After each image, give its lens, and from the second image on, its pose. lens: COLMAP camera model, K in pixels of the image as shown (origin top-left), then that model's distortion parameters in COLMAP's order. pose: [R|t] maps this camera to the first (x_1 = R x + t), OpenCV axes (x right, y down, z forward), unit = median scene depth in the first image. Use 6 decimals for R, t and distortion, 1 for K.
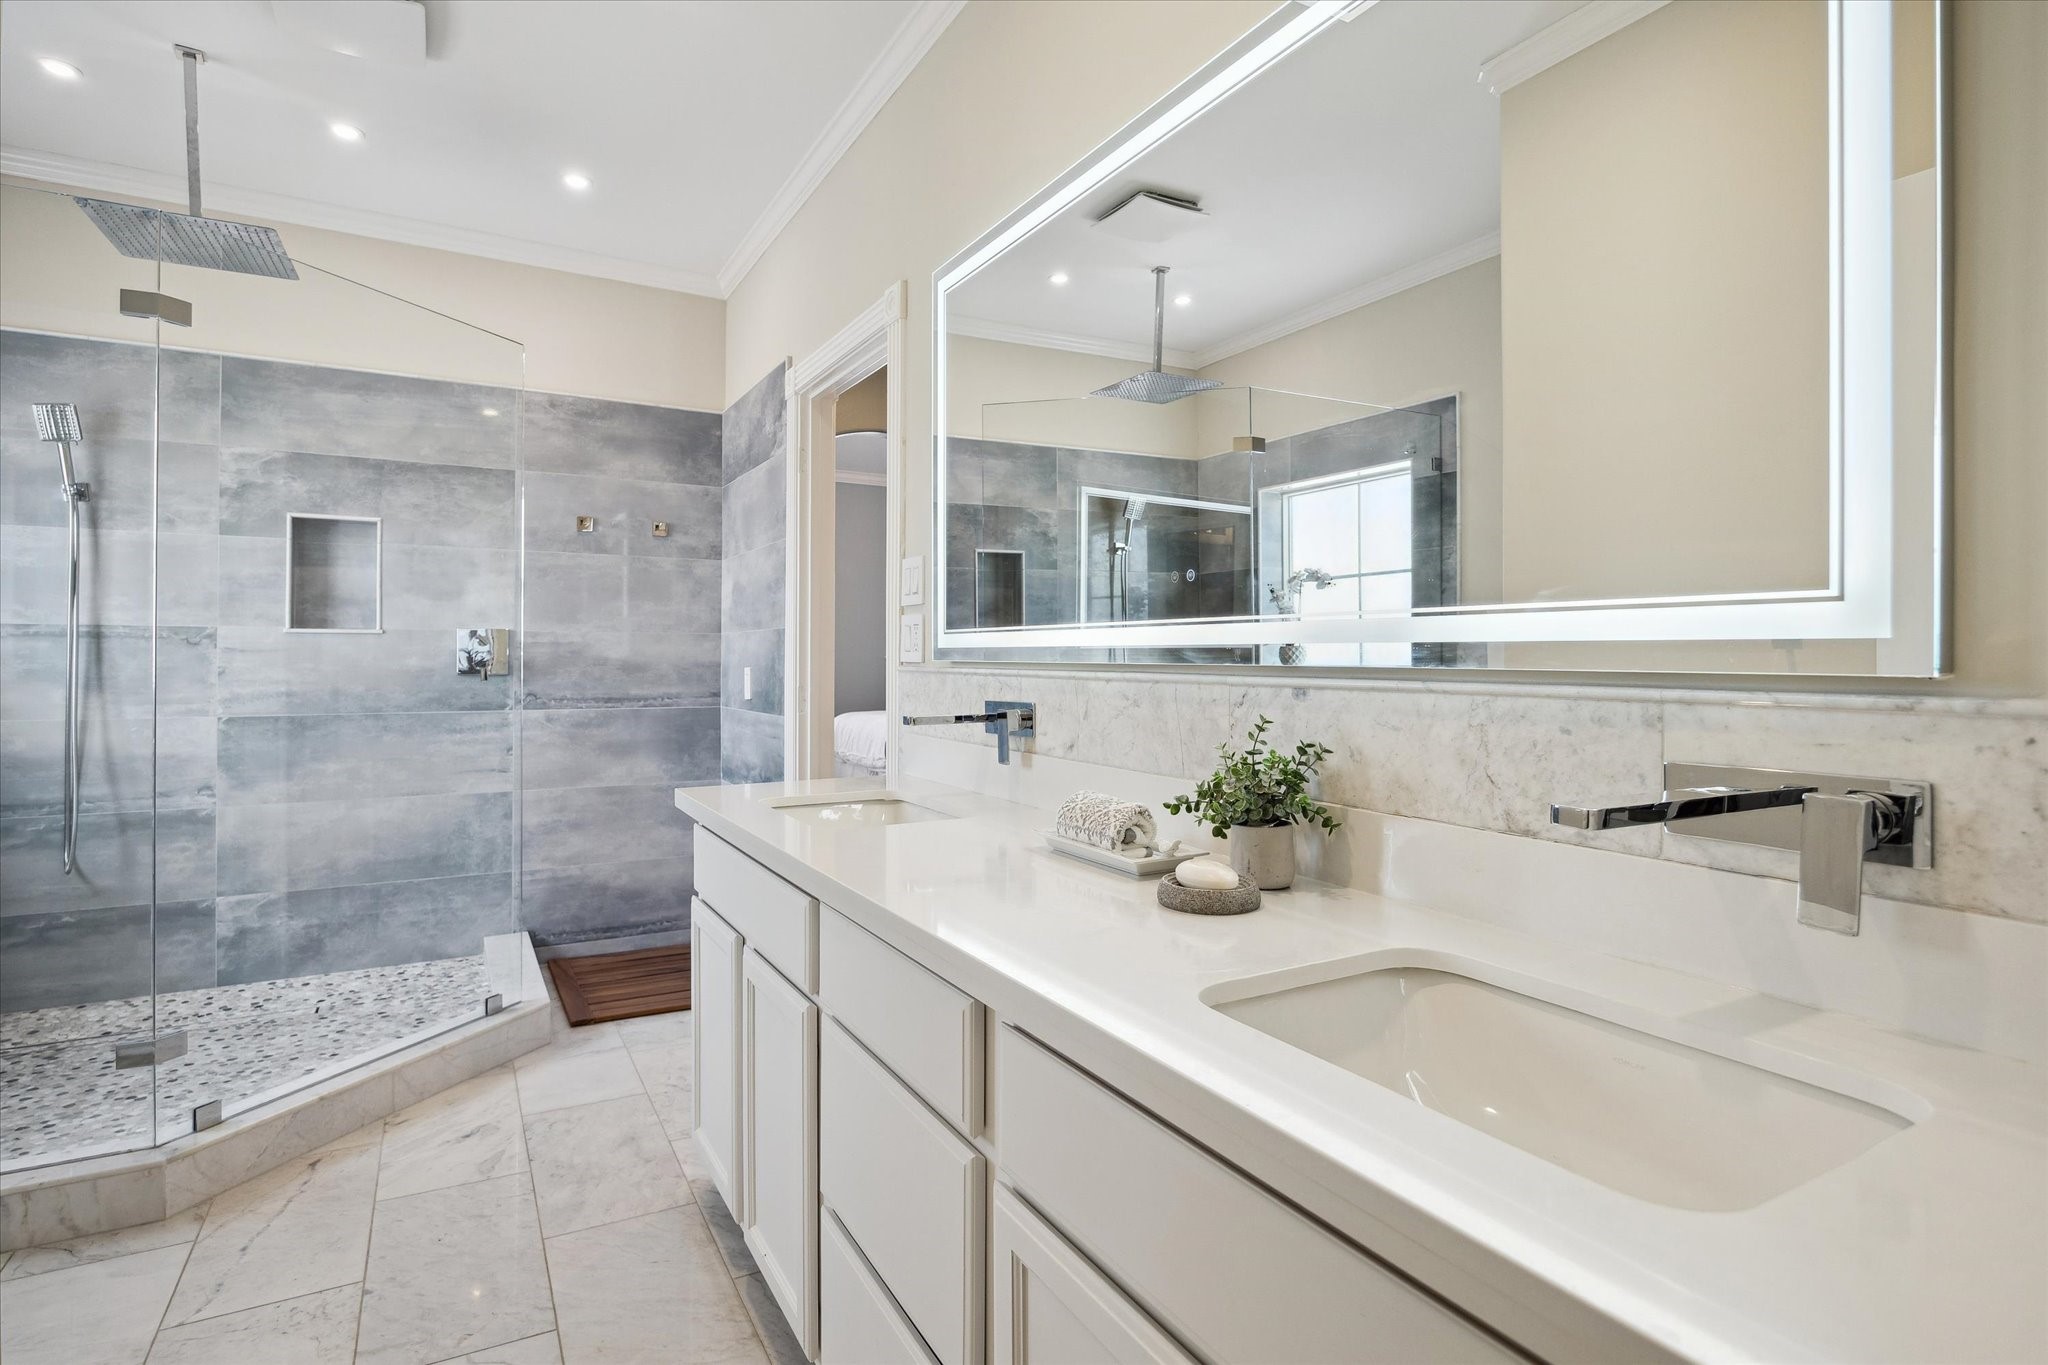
lens RADIAL K [[900.8, 0, 1024.8], [0, 900.8, 658.9], [0, 0, 1]] dist [-0.028061, 0.003911]
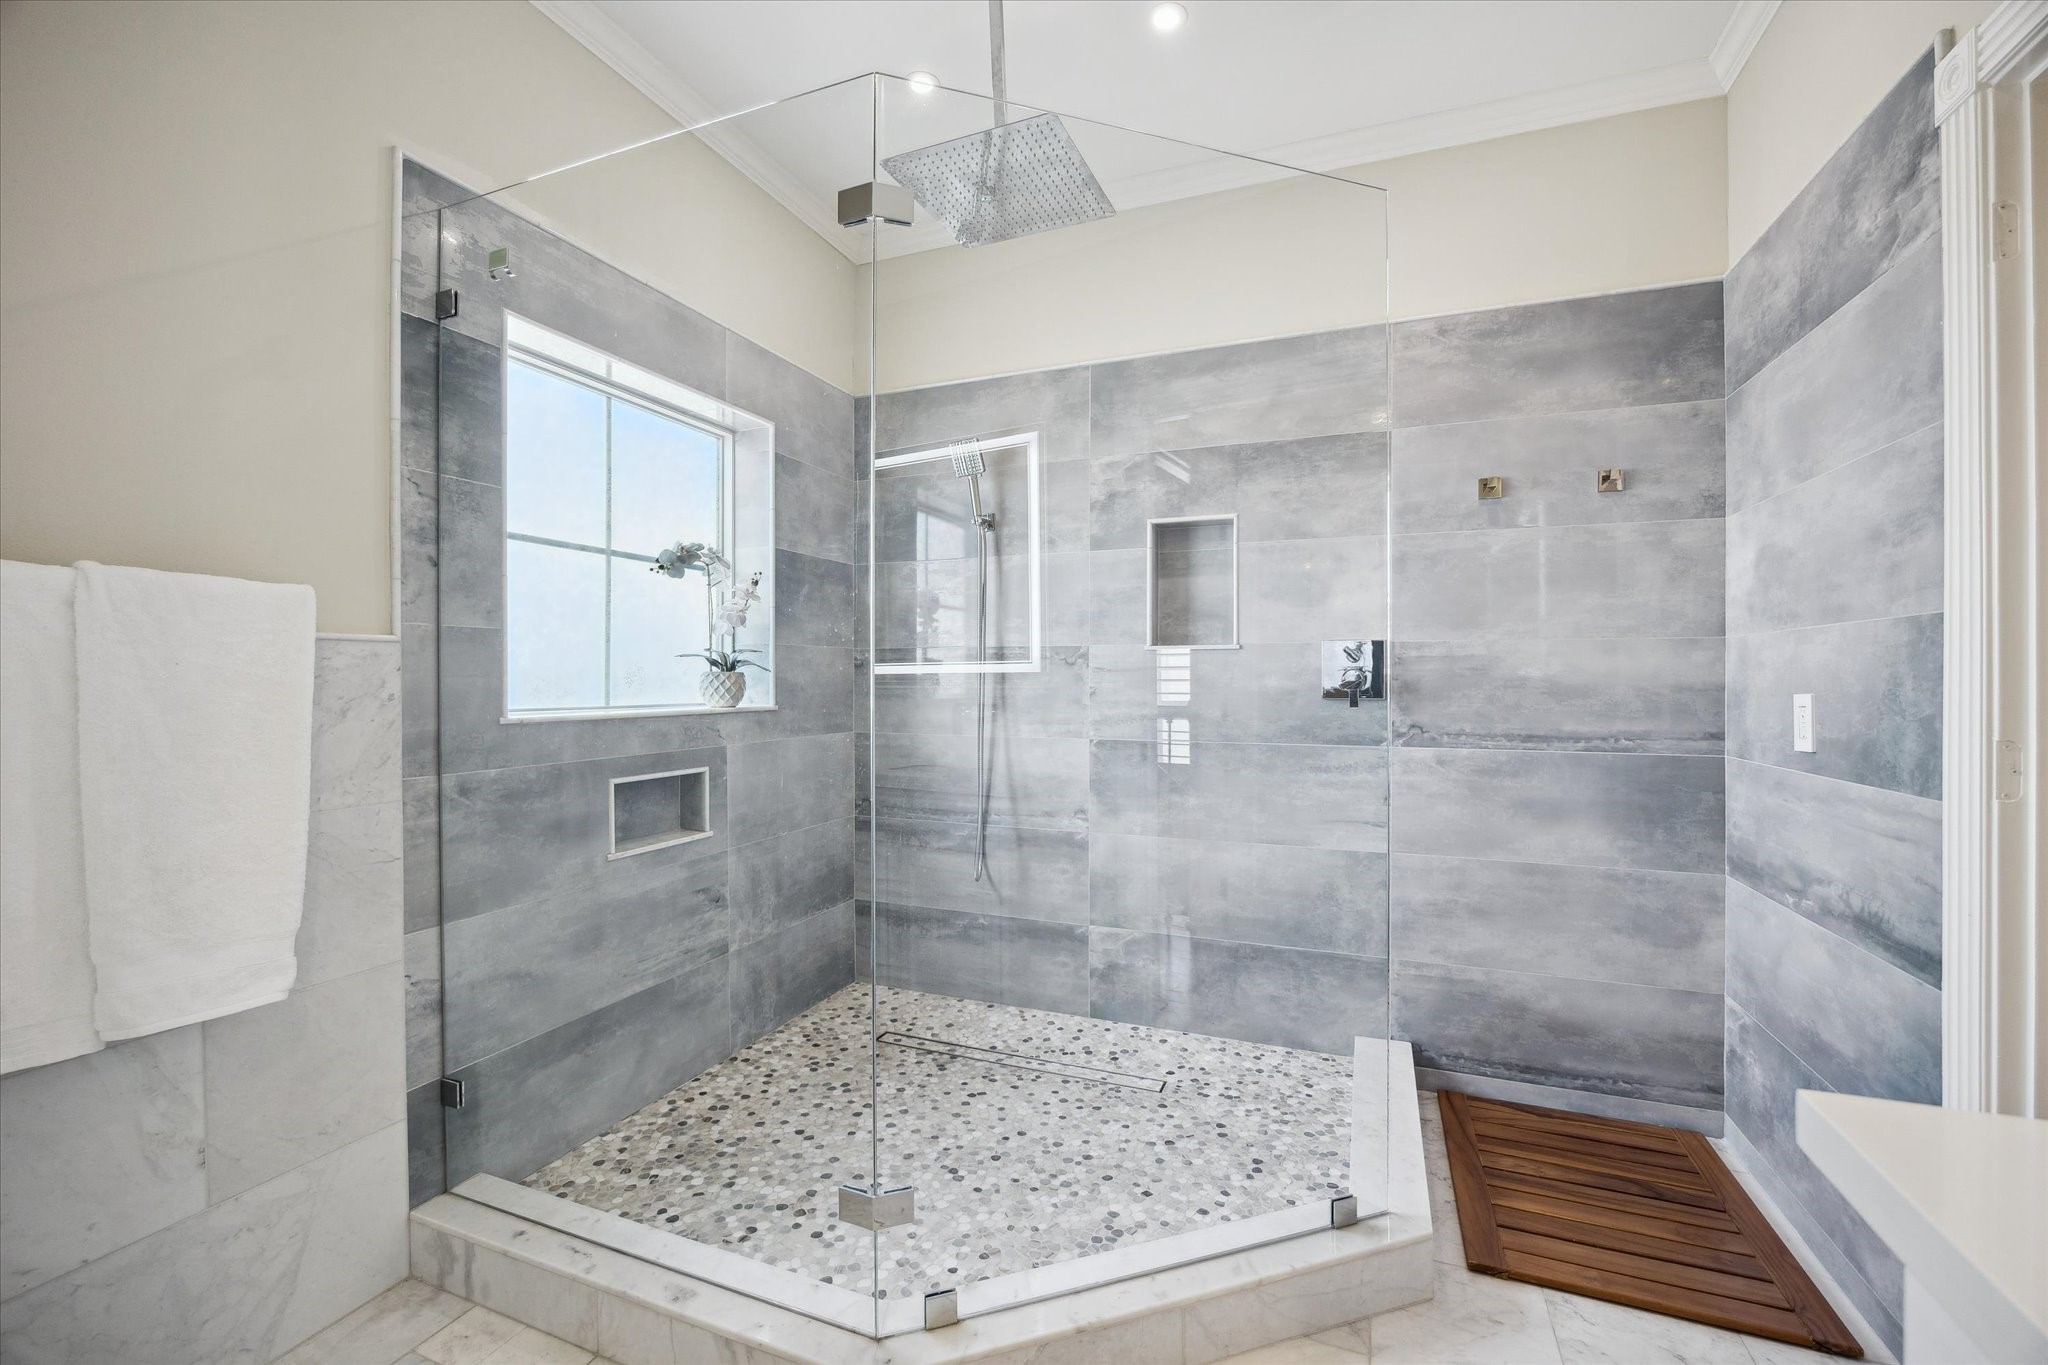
lens RADIAL K [[788.4, 0, 1027.6], [0, 788.4, 675.5], [0, 0, 1]] dist [0.000092, 0.000266]
pose [[0.551070, -0.005738, -0.834439, -0.203333], [0.000792, 0.999980, -0.006354, 0.001361], [0.834459, 0.002841, 0.551063, 0.410108]]
